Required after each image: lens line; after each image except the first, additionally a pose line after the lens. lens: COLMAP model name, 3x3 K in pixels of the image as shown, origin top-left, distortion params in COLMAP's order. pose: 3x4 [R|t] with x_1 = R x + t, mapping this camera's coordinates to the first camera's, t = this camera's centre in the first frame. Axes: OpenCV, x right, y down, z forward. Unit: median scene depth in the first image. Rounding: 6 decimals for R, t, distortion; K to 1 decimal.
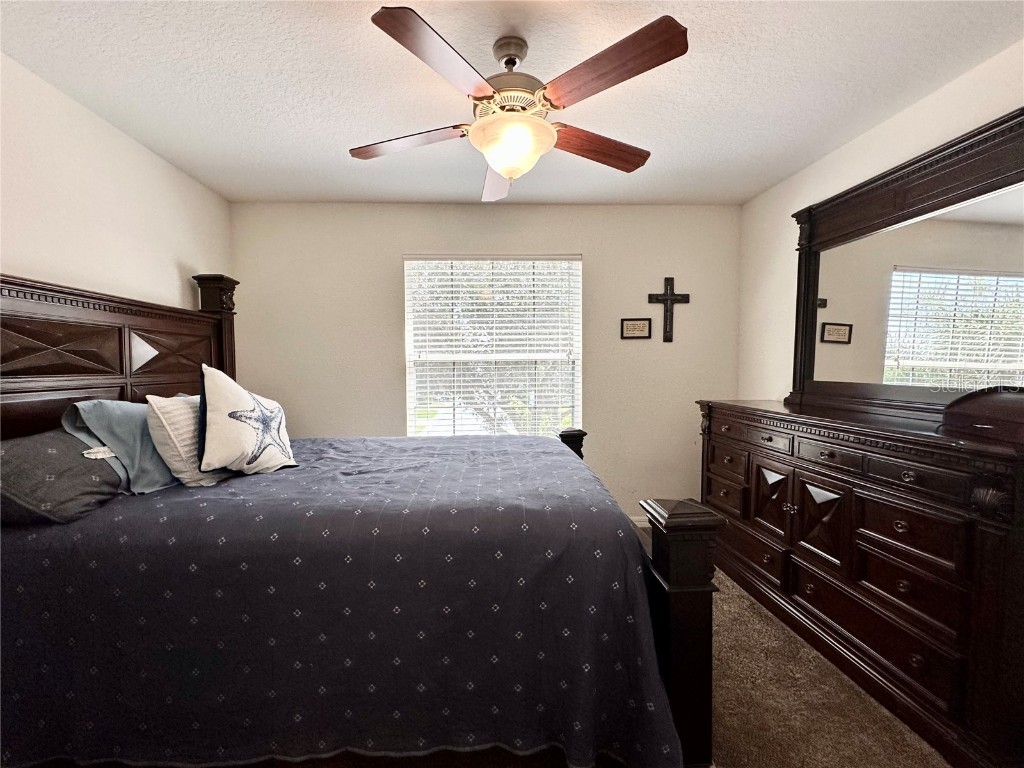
lens RADIAL K [[430.2, 0, 513.1], [0, 430.2, 382.4], [0, 0, 1]] dist [-0.009011, -0.000116]
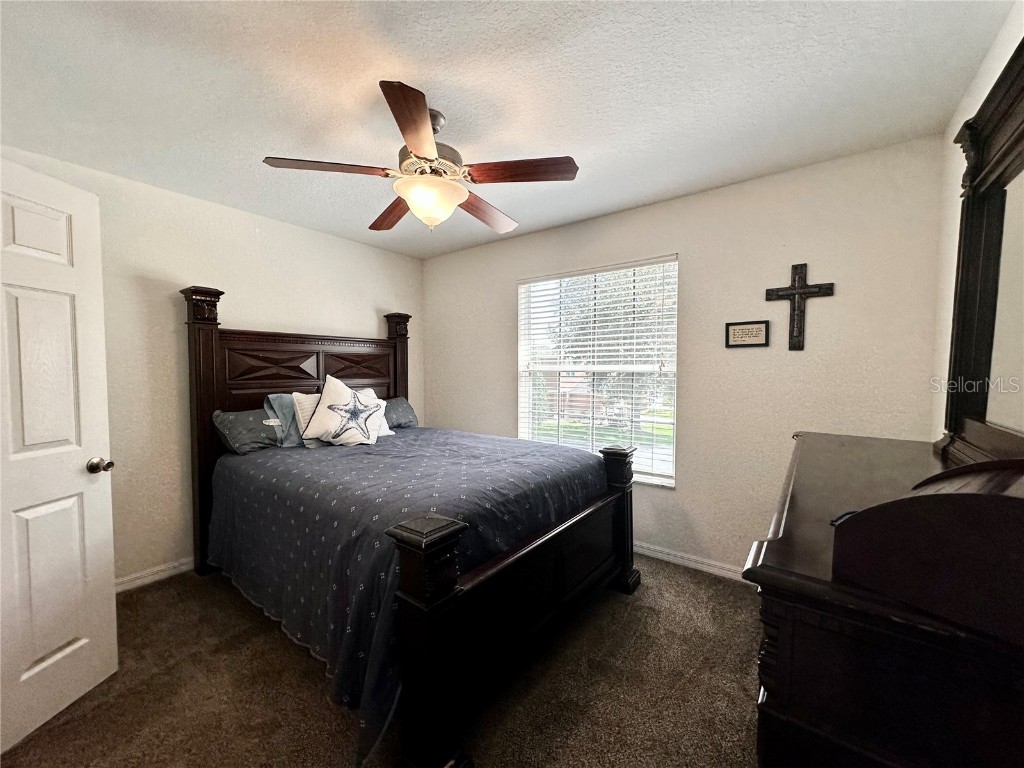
lens RADIAL K [[408.9, 0, 512.8], [0, 408.9, 383.8], [0, 0, 1]] dist [-0.001370, 0.000018]
pose [[0.762248, 0.034392, -0.646371, 0.485637], [-0.033848, 0.999339, 0.013257, -0.030921], [0.646400, 0.011773, 0.762908, 0.149398]]
